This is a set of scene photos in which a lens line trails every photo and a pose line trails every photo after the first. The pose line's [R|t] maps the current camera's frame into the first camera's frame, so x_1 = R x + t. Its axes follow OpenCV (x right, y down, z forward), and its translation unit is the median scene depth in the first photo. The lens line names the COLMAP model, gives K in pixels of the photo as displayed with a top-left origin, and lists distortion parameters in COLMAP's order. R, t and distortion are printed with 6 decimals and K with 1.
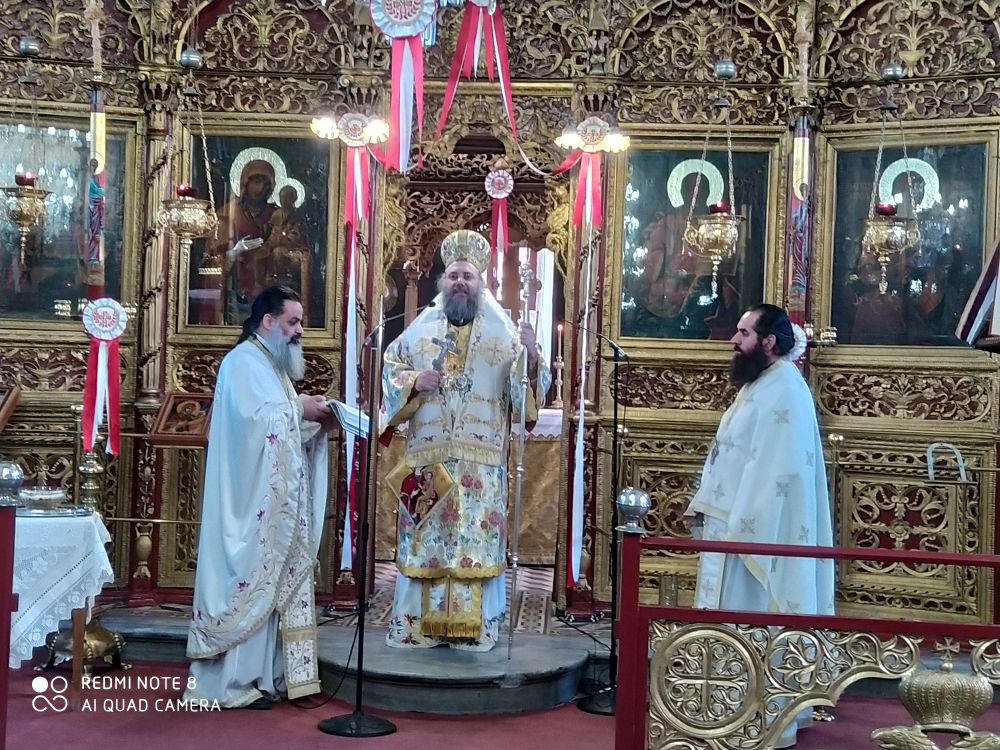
lens RADIAL K [[1409.3, 0, 496.2], [0, 1409.3, 360.5], [0, 0, 1]] dist [0.146138, -0.366273]
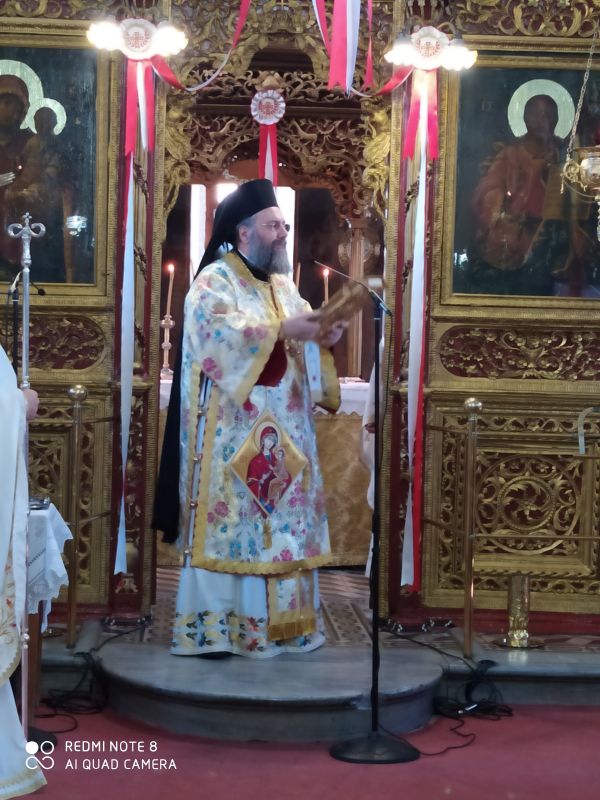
lens RADIAL K [[1709.8, 0, 300.0], [0, 1709.8, 400.0], [0, 0, 1]] dist [0.115920, -0.339411]
pose [[0.994789, -0.009334, 0.101526, -0.105279], [0.004783, 0.998976, 0.044979, 0.000506], [-0.101842, -0.044259, 0.993816, -0.000860]]
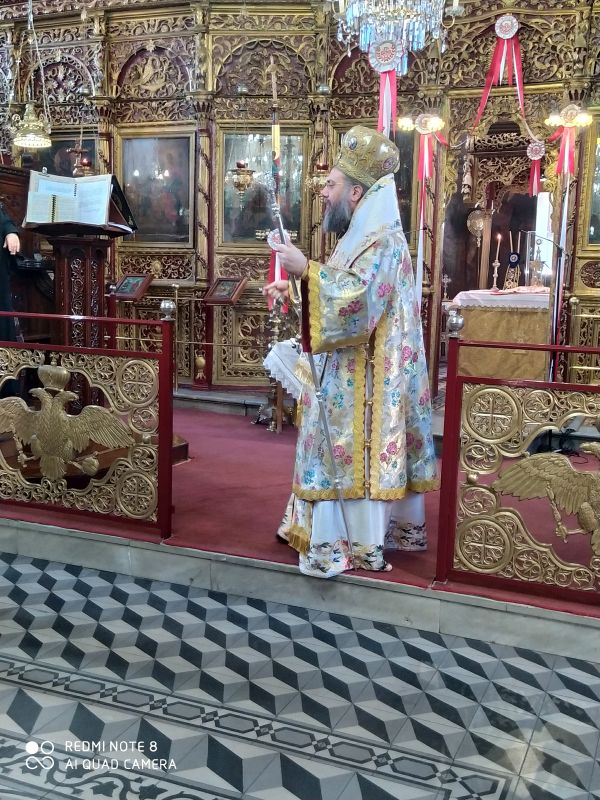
lens RADIAL K [[871.0, 0, 304.6], [0, 871.0, 398.7], [0, 0, 1]] dist [0.070045, -0.089115]
pose [[0.944355, 0.036261, -0.326923, 0.115787], [0.010538, 0.990060, 0.140254, 0.014152], [0.328759, -0.135894, 0.934586, -0.072926]]
